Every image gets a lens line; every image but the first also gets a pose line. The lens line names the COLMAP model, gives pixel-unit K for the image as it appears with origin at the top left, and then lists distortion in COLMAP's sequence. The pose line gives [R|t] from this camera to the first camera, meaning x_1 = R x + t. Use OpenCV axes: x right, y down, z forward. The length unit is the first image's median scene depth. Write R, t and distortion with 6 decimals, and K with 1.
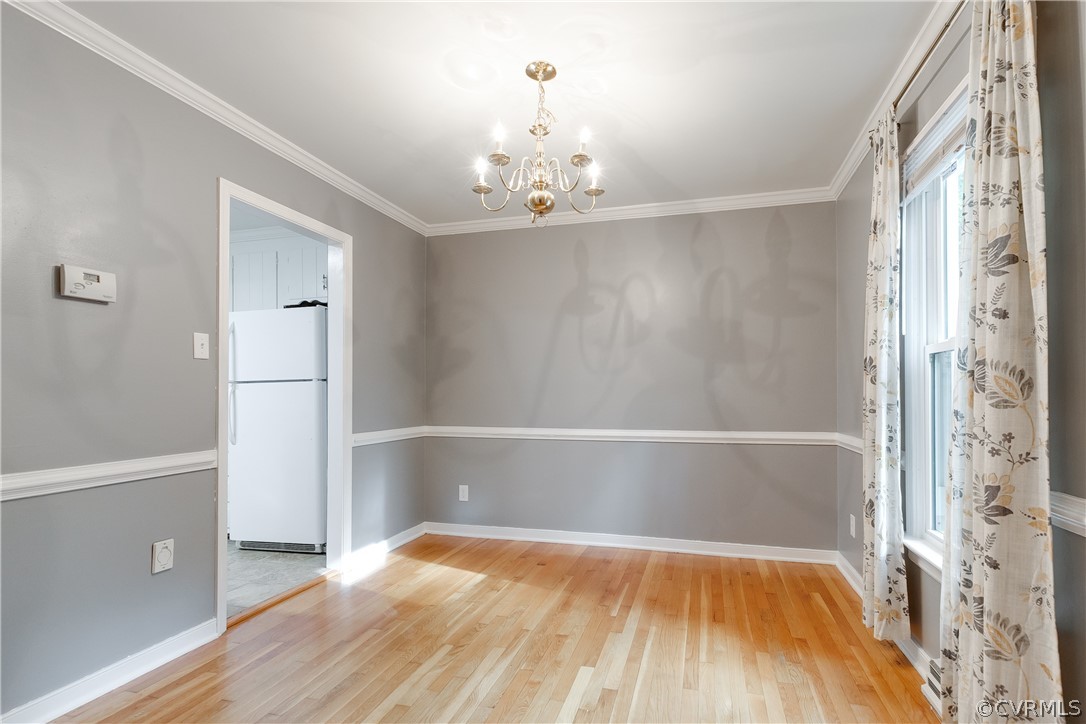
lens RADIAL K [[513.2, 0, 562.9], [0, 513.2, 394.5], [0, 0, 1]] dist [0.010019, -0.000271]
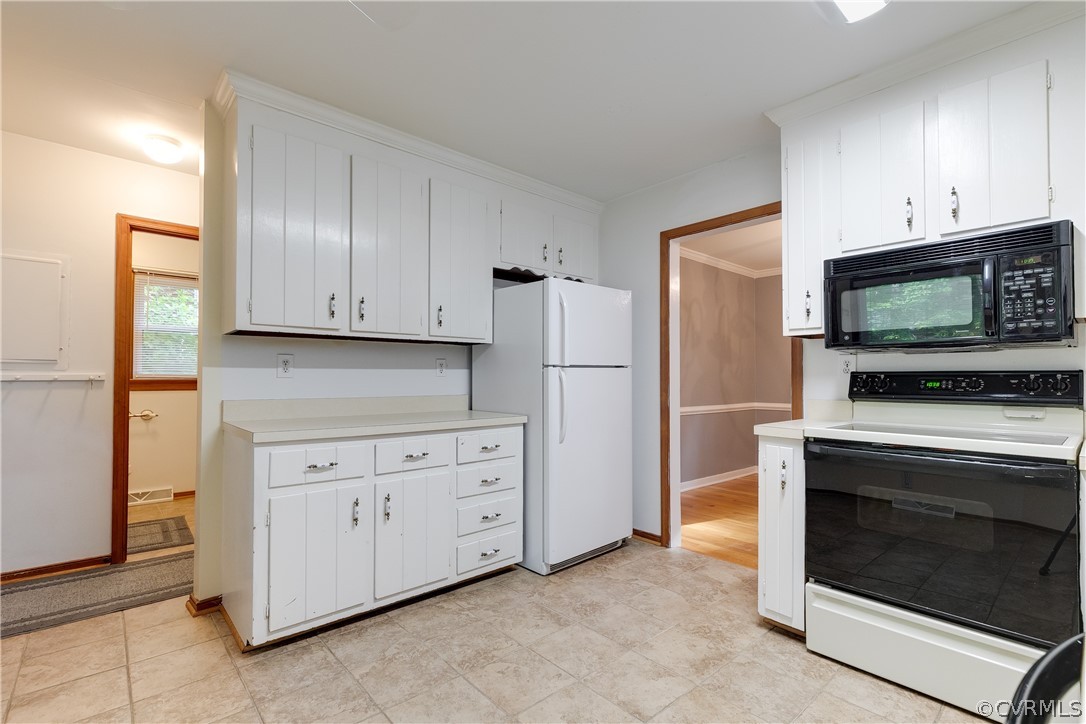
lens RADIAL K [[486.5, 0, 552.5], [0, 486.5, 374.6], [0, 0, 1]] dist [0.004622, -0.000223]
pose [[0.550572, 0.013073, 0.834685, -1.300401], [-0.005302, 0.999912, -0.012164, -0.001520], [-0.834771, 0.002272, 0.550593, 0.603518]]
